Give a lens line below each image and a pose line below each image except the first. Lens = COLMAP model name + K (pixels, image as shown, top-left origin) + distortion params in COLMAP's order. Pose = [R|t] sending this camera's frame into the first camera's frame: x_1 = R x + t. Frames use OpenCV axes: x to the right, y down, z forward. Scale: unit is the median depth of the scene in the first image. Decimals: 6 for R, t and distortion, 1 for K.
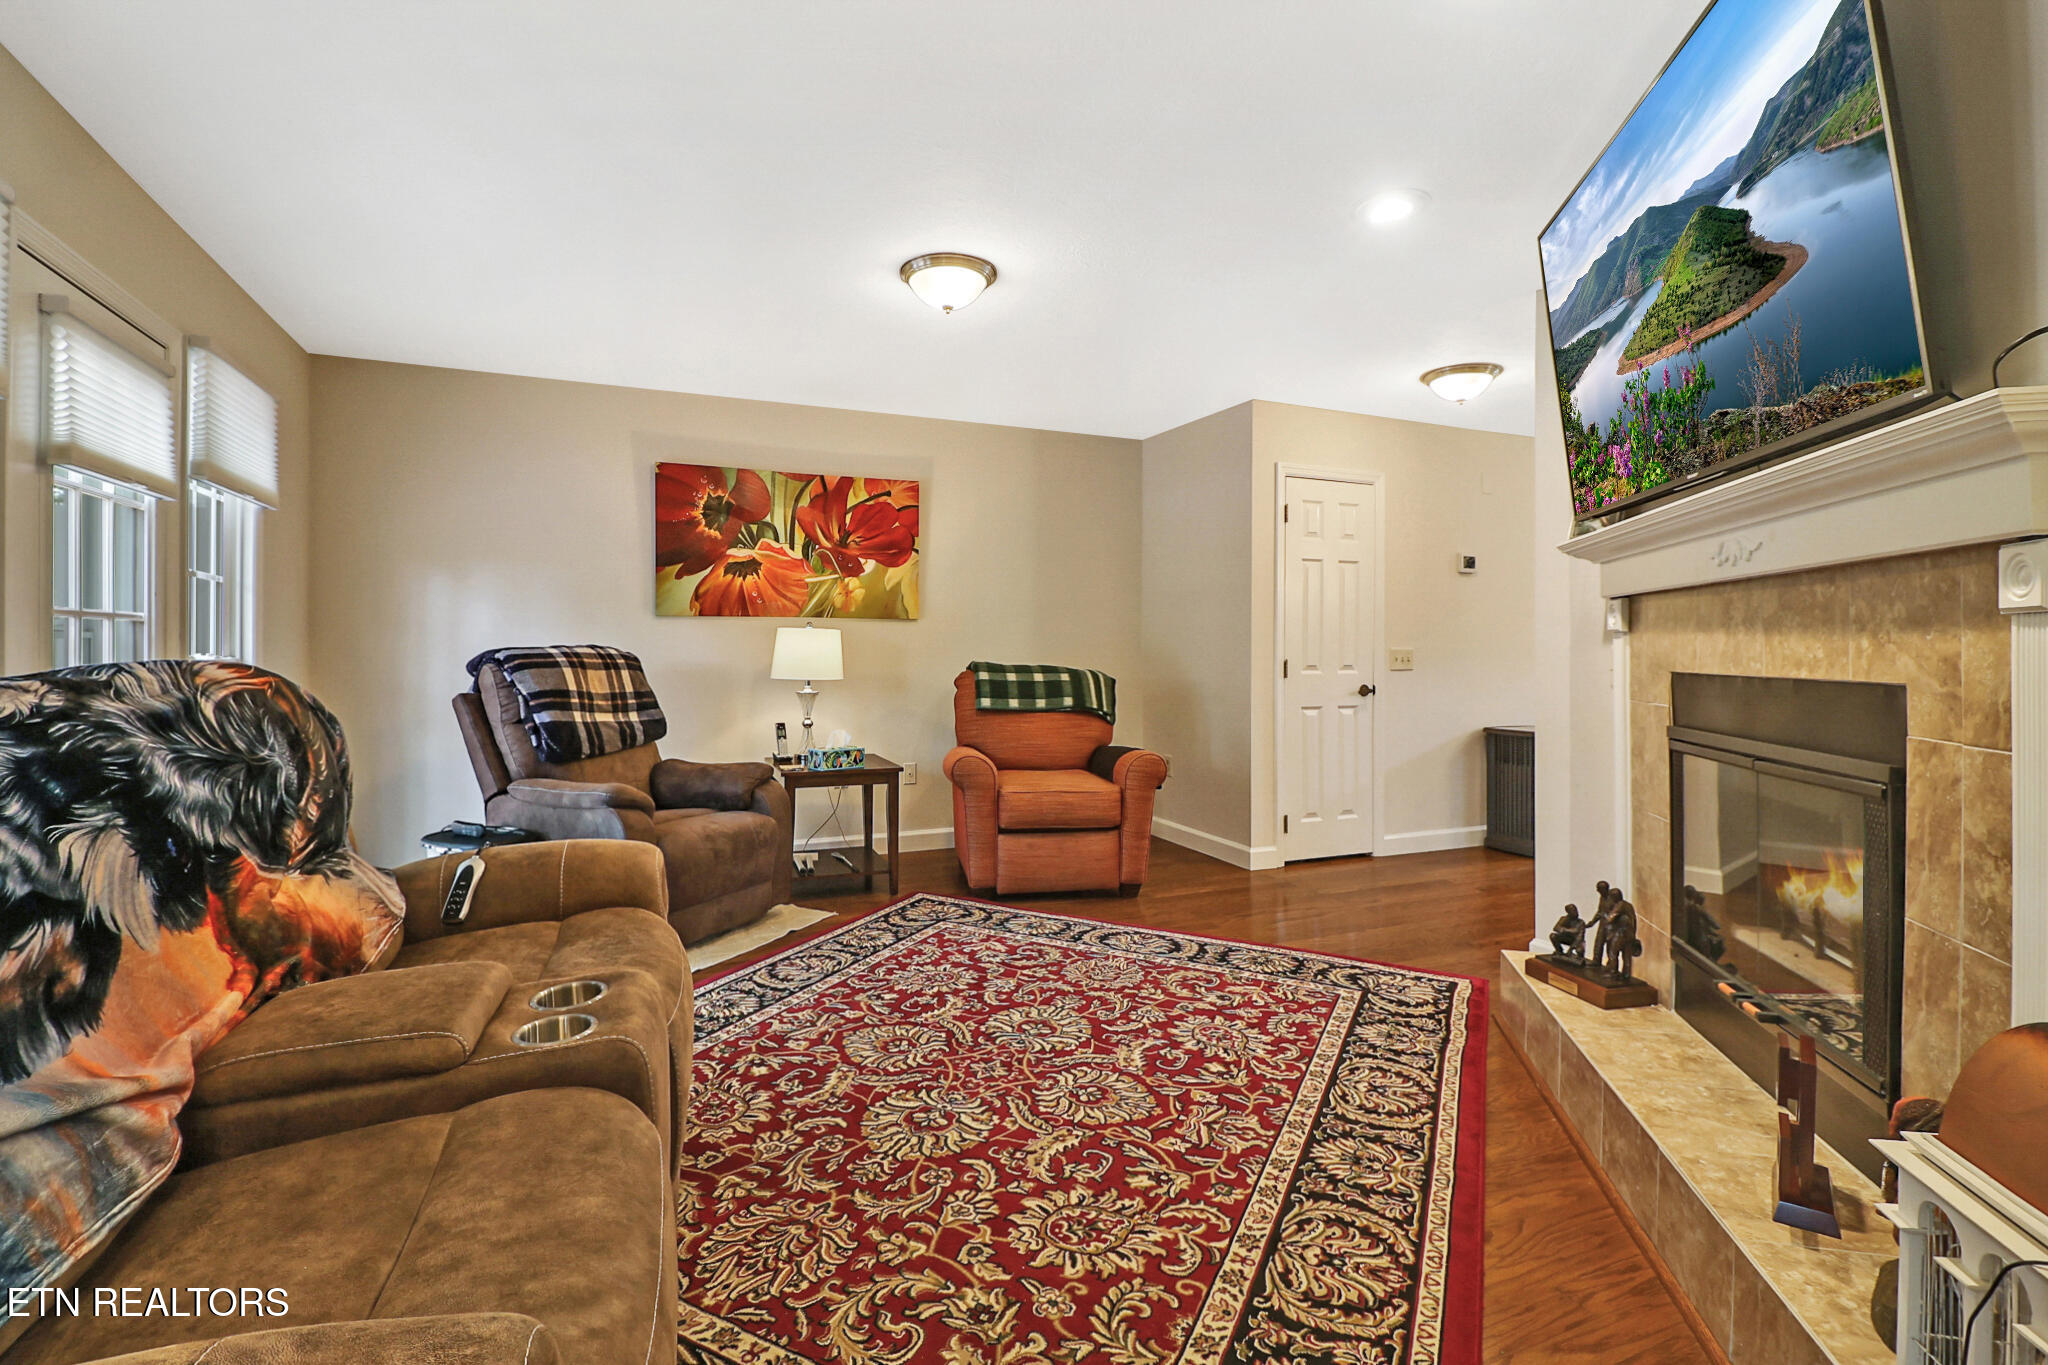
lens RADIAL K [[952.4, 0, 1024.0], [0, 952.4, 682.5], [0, 0, 1]] dist [0.000419, 0.000005]
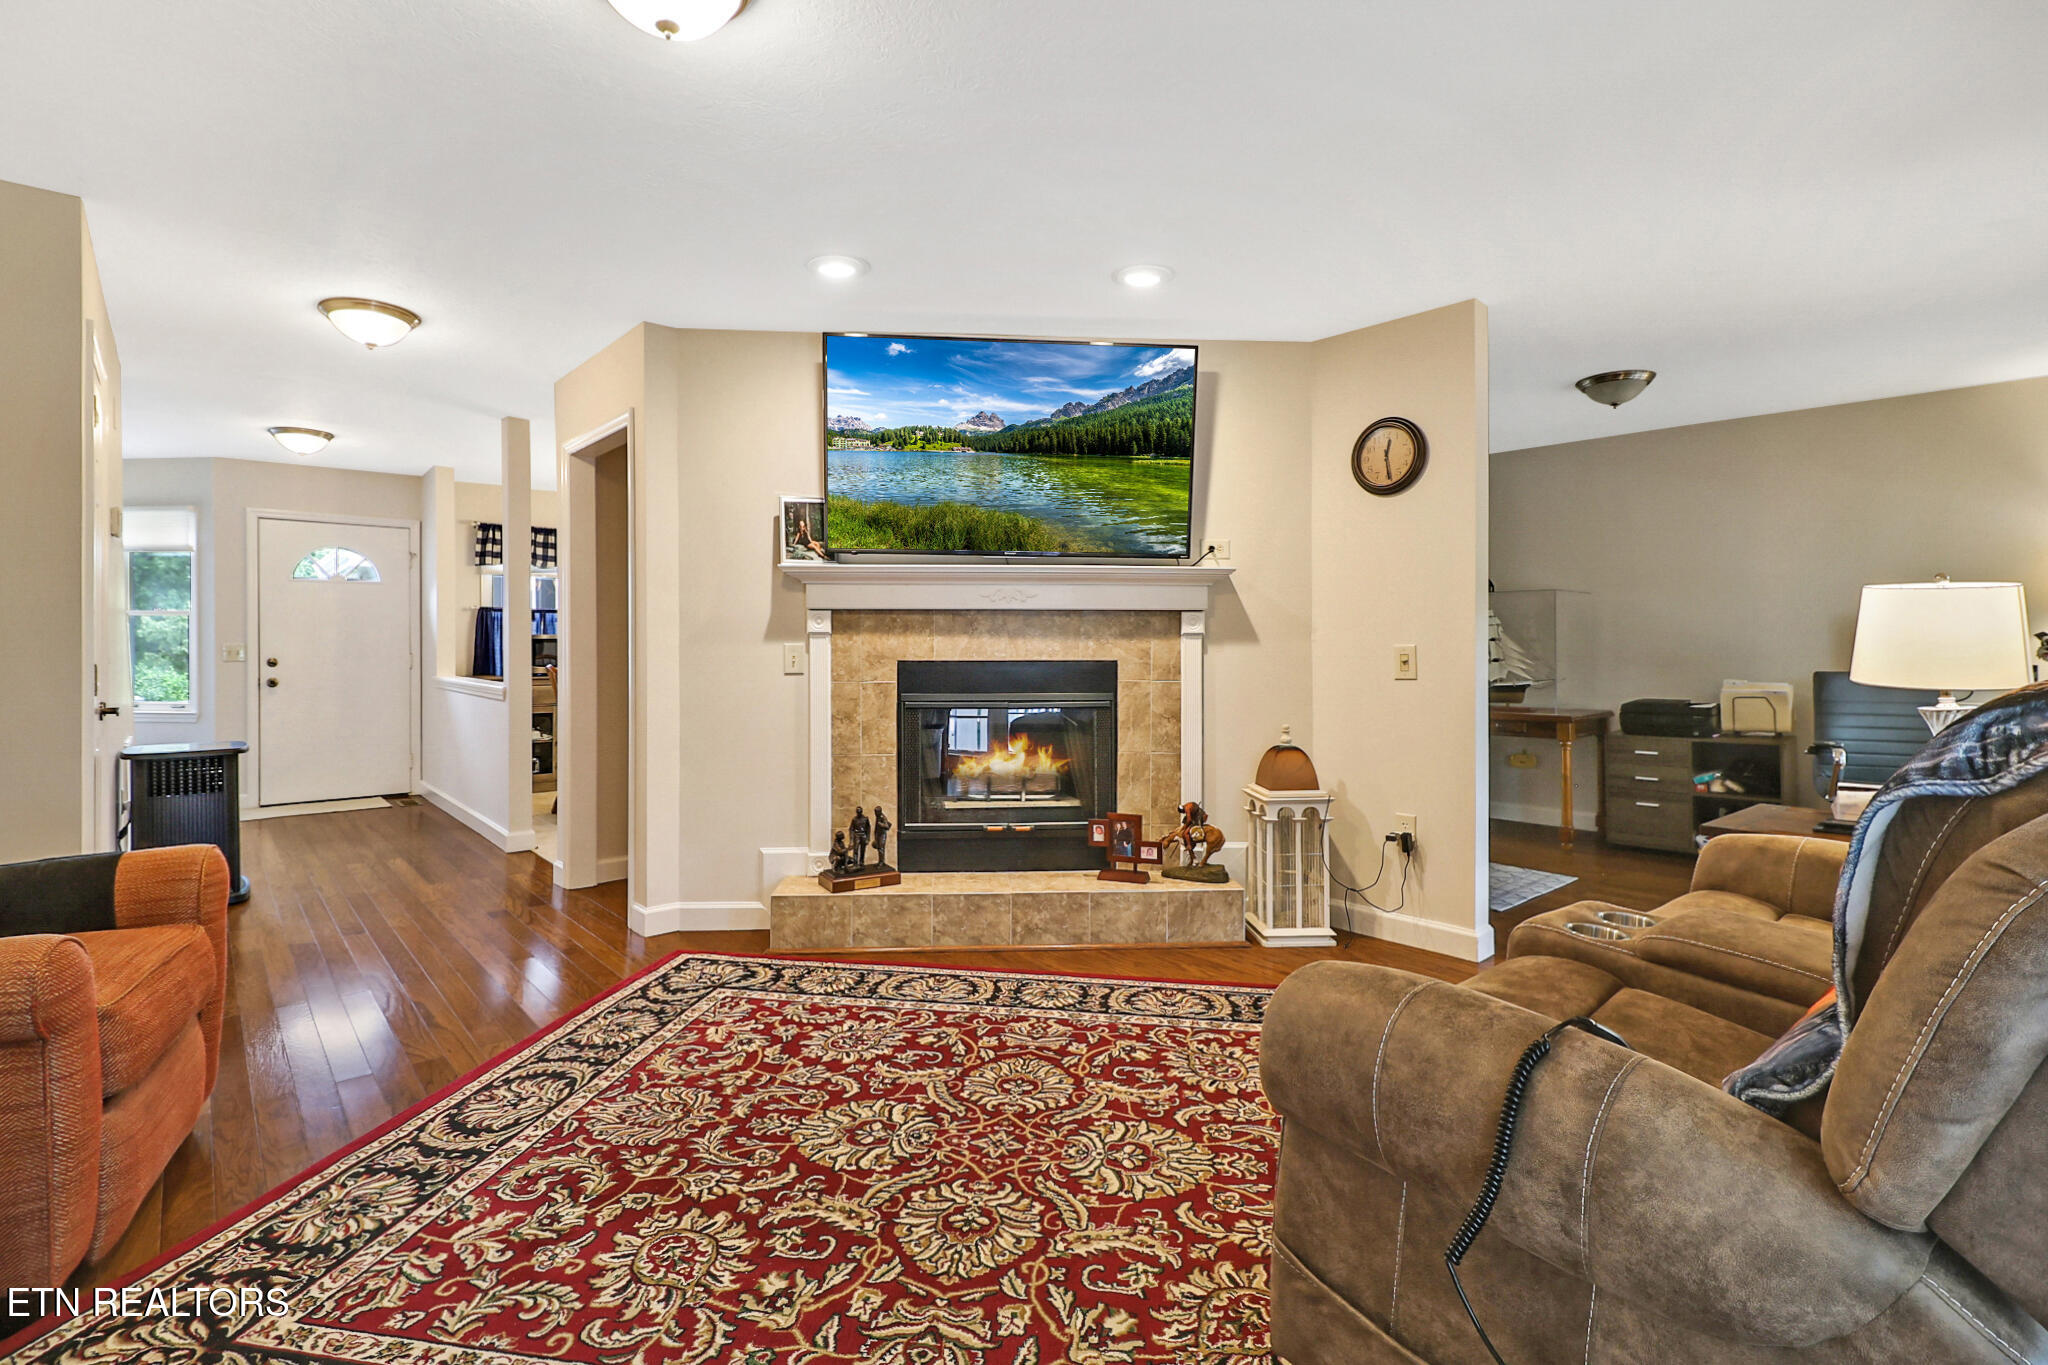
lens RADIAL K [[920.9, 0, 1012.5], [0, 920.9, 642.3], [0, 0, 1]] dist [-0.000057, -0.007073]
pose [[-0.294255, 0.001275, 0.955726, -0.781577], [0.033076, 0.999414, 0.008850, -0.045038], [-0.955154, 0.034216, -0.294124, 1.150282]]
